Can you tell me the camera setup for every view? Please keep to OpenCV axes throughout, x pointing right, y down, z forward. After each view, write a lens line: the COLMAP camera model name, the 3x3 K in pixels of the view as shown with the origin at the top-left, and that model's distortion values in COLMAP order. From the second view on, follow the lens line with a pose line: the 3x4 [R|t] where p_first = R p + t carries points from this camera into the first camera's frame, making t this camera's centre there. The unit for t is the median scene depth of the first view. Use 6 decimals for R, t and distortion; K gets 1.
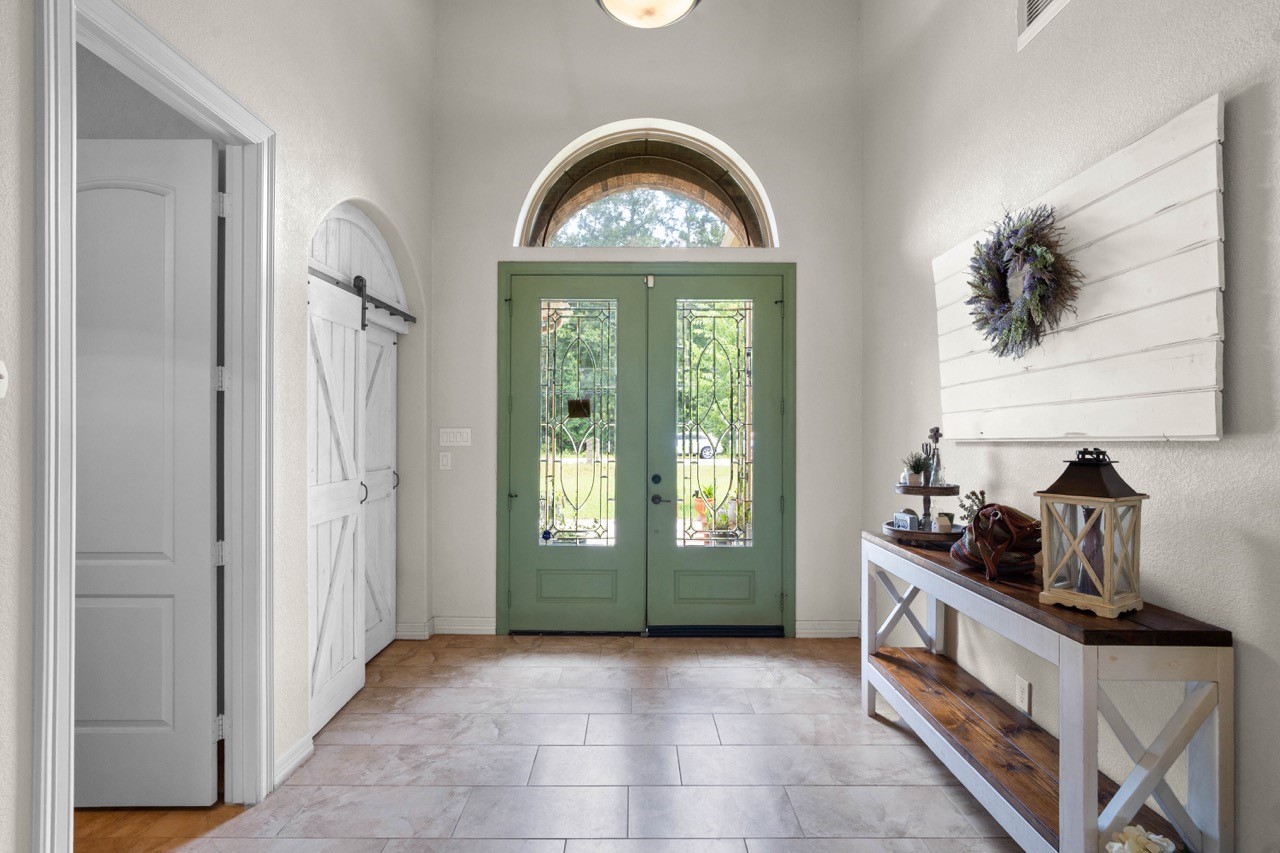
lens RADIAL K [[611.8, 0, 634.5], [0, 611.8, 429.1], [0, 0, 1]] dist [-0.005908, 0.000872]
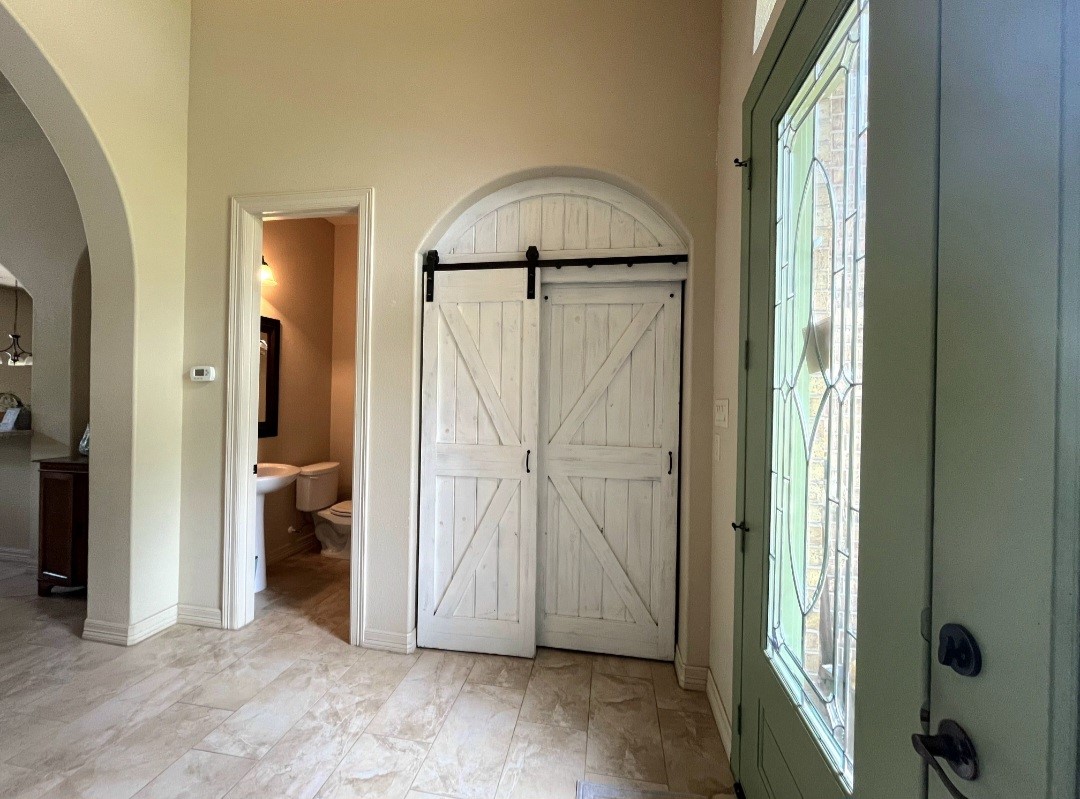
lens RADIAL K [[431.2, 0, 540.8], [0, 431.2, 402.7], [0, 0, 1]] dist [-0.001850, -0.000068]
pose [[-0.161641, -0.008769, -0.986811, 0.259542], [-0.022626, 0.999731, -0.005177, 0.011311], [0.986590, 0.021491, -0.161796, 1.178320]]
